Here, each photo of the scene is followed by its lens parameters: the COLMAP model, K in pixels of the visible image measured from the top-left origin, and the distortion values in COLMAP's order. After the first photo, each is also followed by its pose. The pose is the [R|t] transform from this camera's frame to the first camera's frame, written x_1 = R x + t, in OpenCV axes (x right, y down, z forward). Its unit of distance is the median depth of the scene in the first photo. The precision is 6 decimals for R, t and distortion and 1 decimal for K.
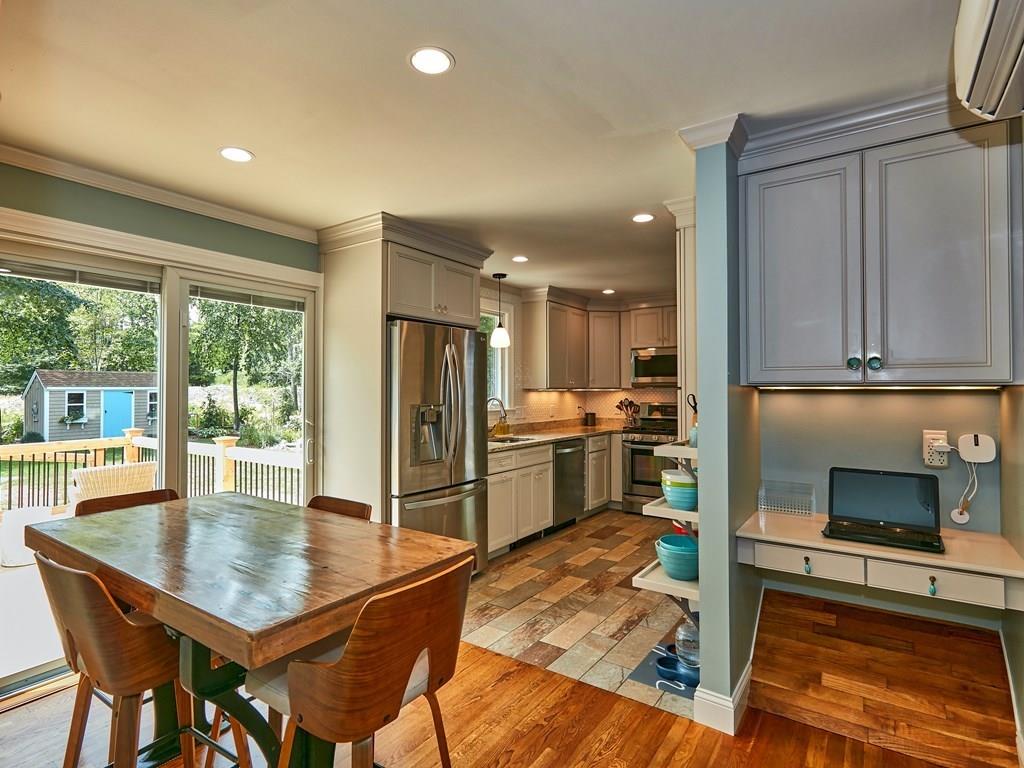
lens RADIAL K [[541.4, 0, 500.8], [0, 541.4, 379.7], [0, 0, 1]] dist [-0.002837, 0.002157]
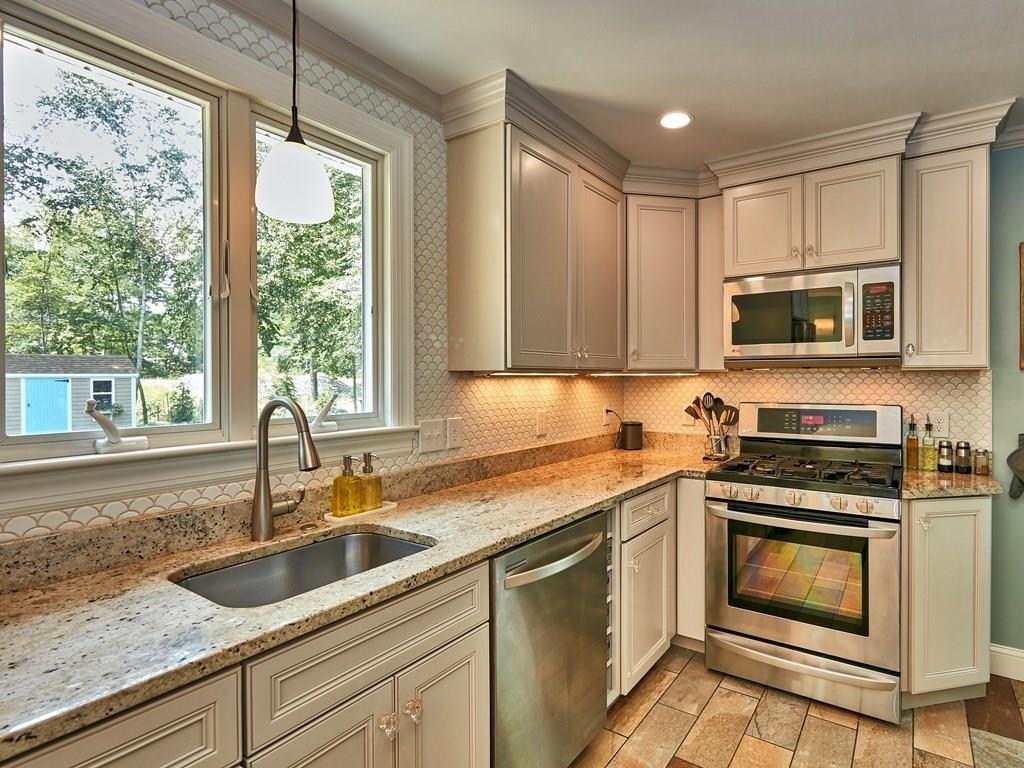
lens RADIAL K [[541.4, 0, 578.8], [0, 541.4, 374.9], [0, 0, 1]] dist [-0.002837, 0.002157]
pose [[0.998718, -0.000279, 0.050612, 0.096777], [-0.000442, 0.999899, 0.014226, 0.012416], [-0.050611, -0.014230, 0.998617, 0.537487]]
